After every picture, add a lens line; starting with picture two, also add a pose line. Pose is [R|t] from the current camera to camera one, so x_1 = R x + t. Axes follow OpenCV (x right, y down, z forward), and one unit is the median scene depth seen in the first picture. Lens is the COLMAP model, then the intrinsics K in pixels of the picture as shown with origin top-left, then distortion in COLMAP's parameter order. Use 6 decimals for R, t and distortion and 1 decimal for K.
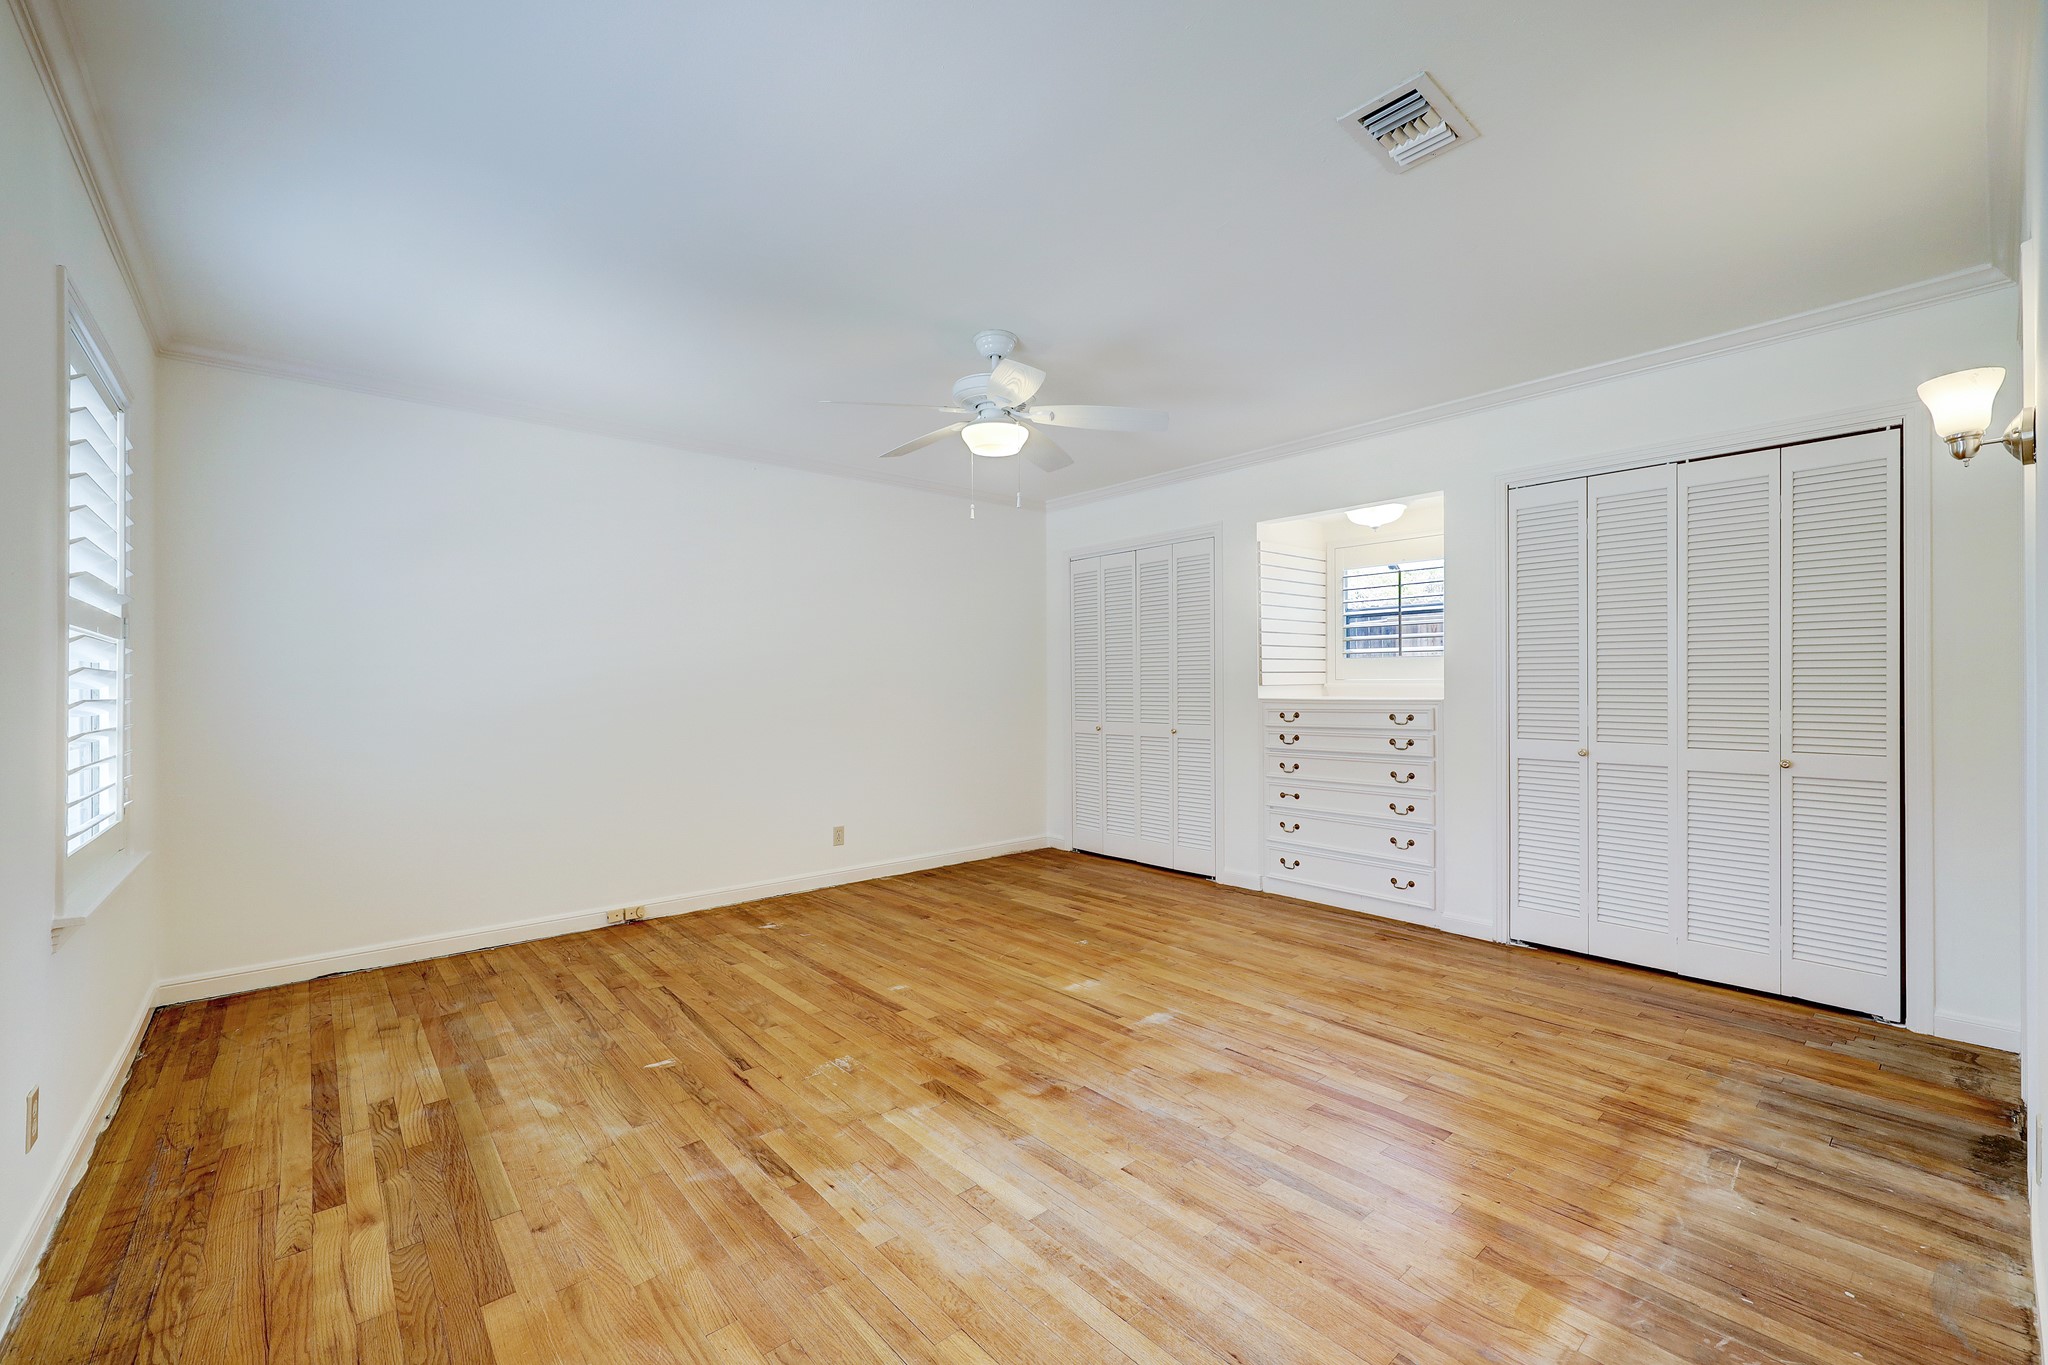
lens RADIAL K [[837.1, 0, 1024.0], [0, 837.1, 682.8], [0, 0, 1]] dist [-0.002205, 0.000287]
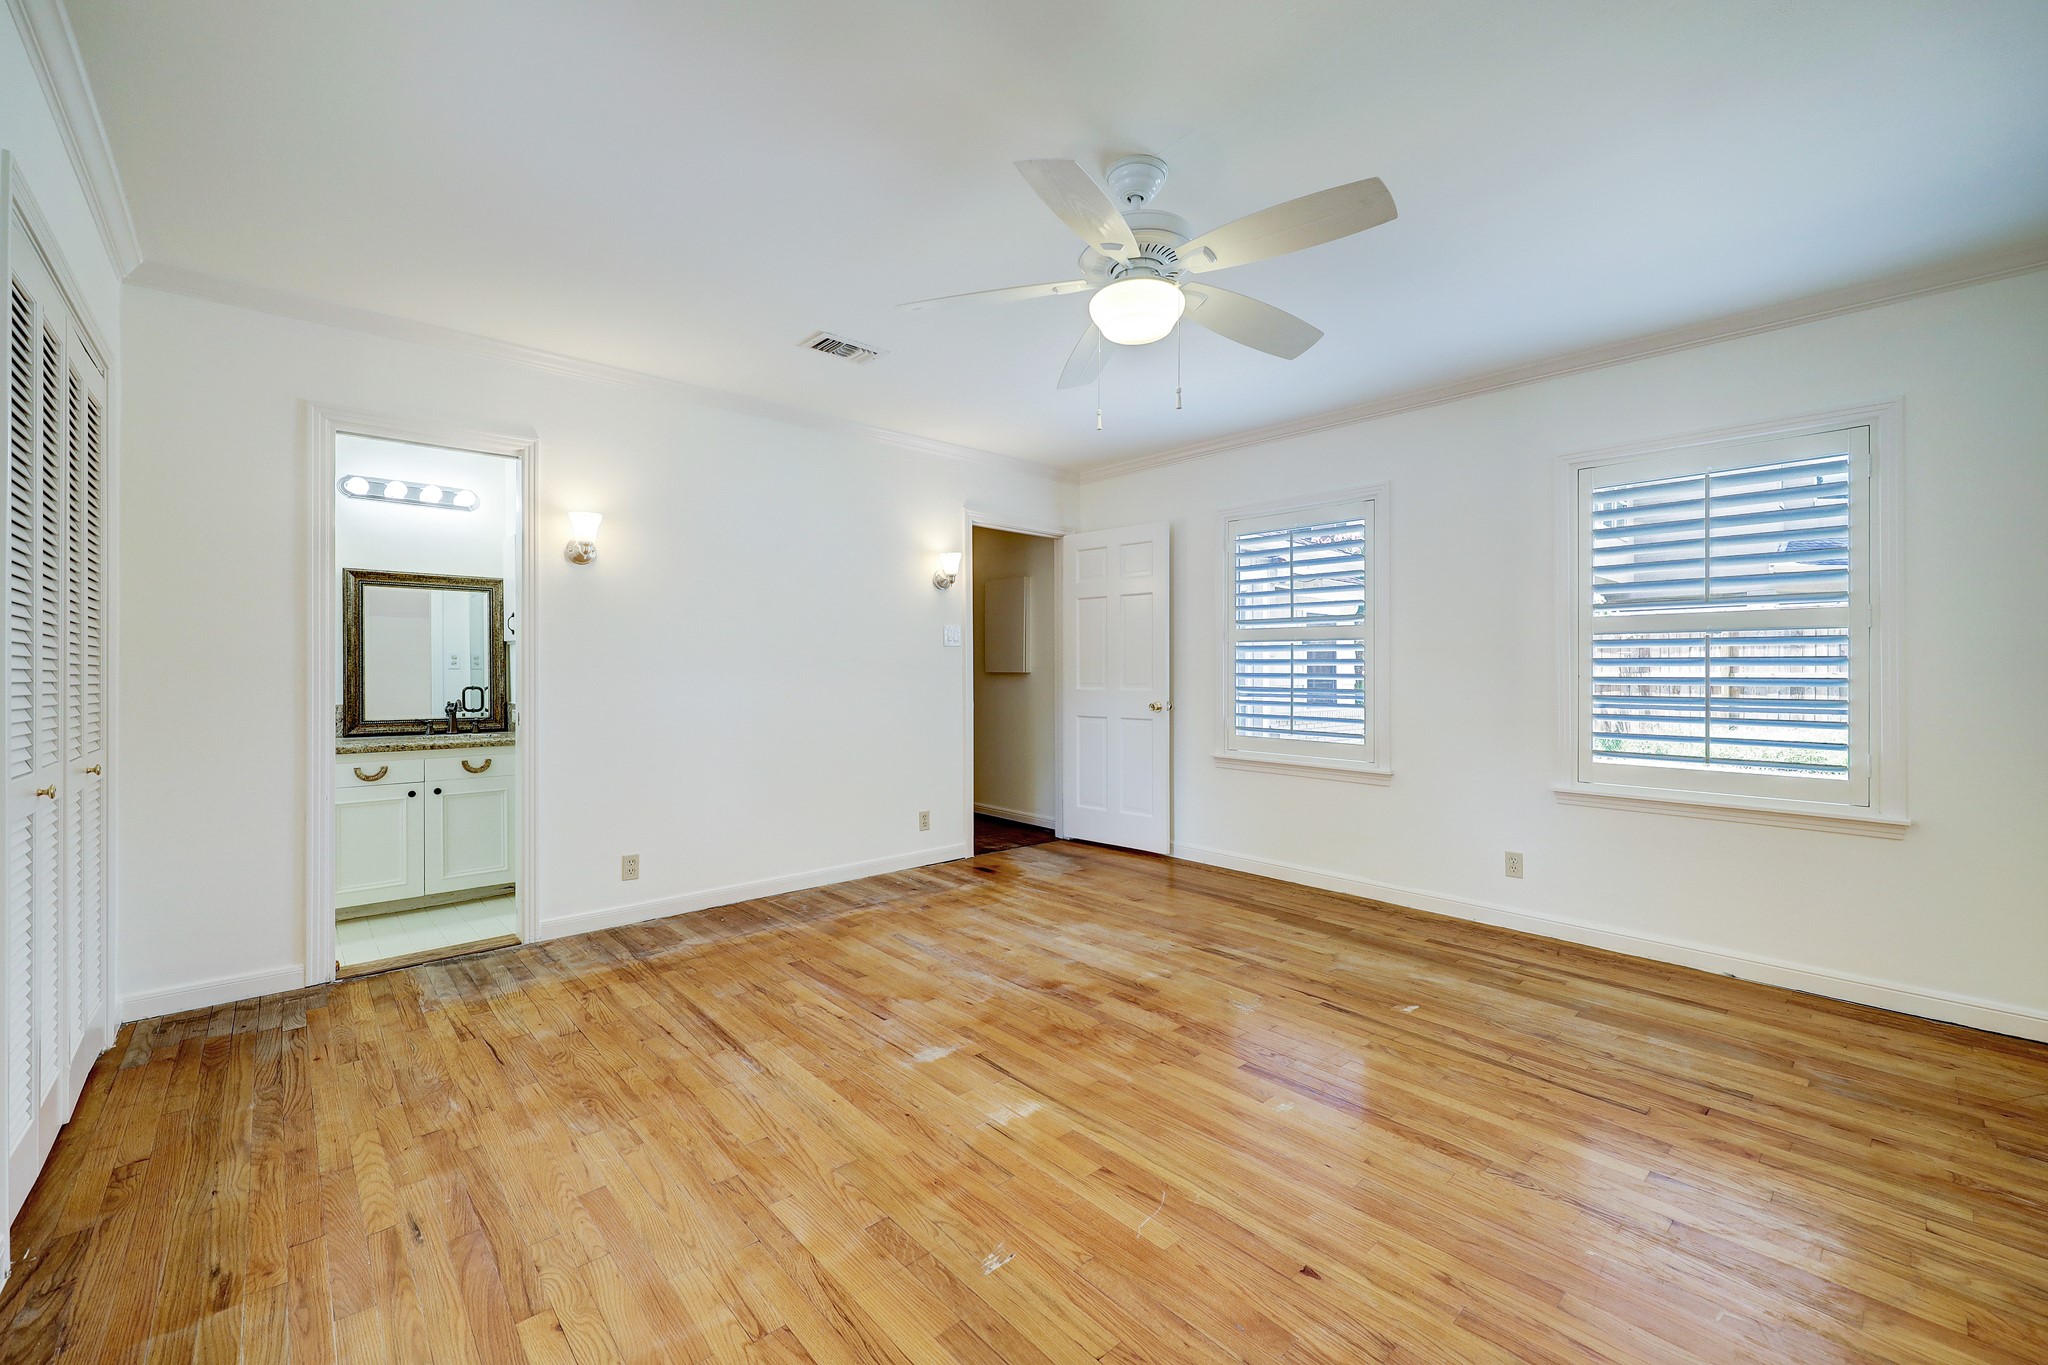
lens RADIAL K [[837.1, 0, 1024.1], [0, 837.1, 681.3], [0, 0, 1]] dist [-0.002205, 0.000287]
pose [[-0.999801, 0.003865, -0.019596, 0.099384], [0.003837, 0.999992, 0.001494, 0.023355], [0.019602, 0.001418, -0.999807, 2.244271]]
